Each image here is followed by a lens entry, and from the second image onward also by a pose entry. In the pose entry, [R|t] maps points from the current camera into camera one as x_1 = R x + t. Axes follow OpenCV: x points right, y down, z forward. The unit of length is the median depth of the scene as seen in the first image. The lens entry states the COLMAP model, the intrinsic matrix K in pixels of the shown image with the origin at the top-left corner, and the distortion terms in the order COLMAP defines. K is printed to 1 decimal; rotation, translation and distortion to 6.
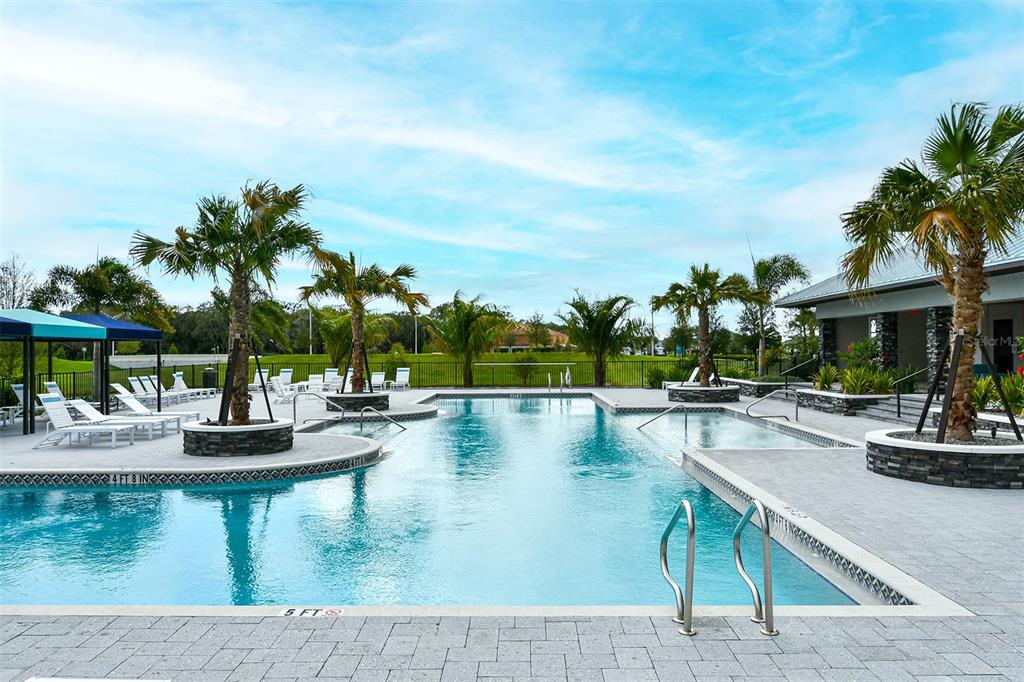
lens RADIAL K [[756.4, 0, 510.7], [0, 756.4, 347.3], [0, 0, 1]] dist [-0.003967, 0.002073]
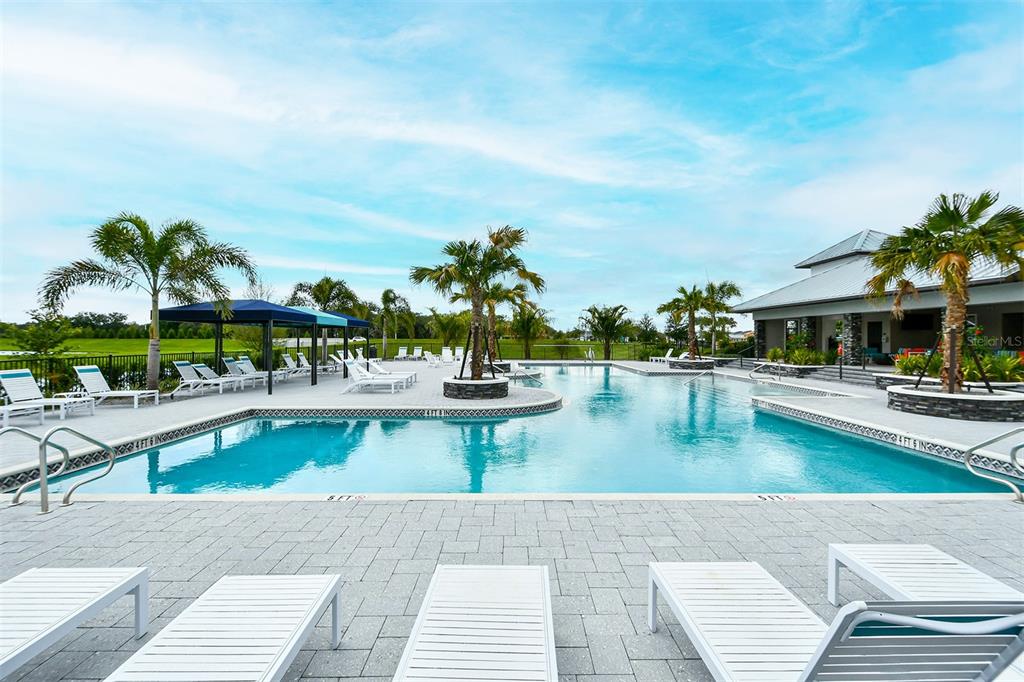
lens RADIAL K [[456.0, 0, 515.9], [0, 456.0, 335.6], [0, 0, 1]] dist [-0.003527, -0.000479]
pose [[0.999454, 0.011632, 0.030933, -0.205876], [-0.011573, 0.999931, -0.002073, 0.006548], [-0.030955, 0.001714, 0.999519, 0.020950]]
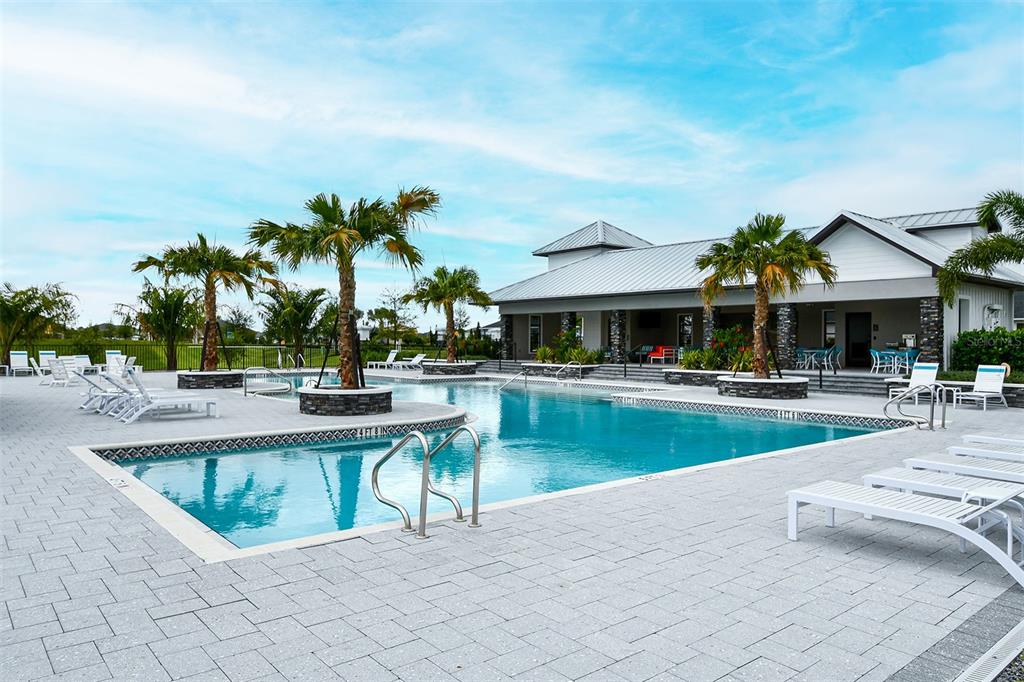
lens RADIAL K [[699.8, 0, 507.9], [0, 699.8, 343.8], [0, 0, 1]] dist [0.006735, -0.001062]
pose [[0.760026, 0.007112, 0.649854, -0.584553], [-0.011940, 0.999924, 0.003021, 0.017368], [-0.649783, -0.010055, 0.760053, 0.019087]]
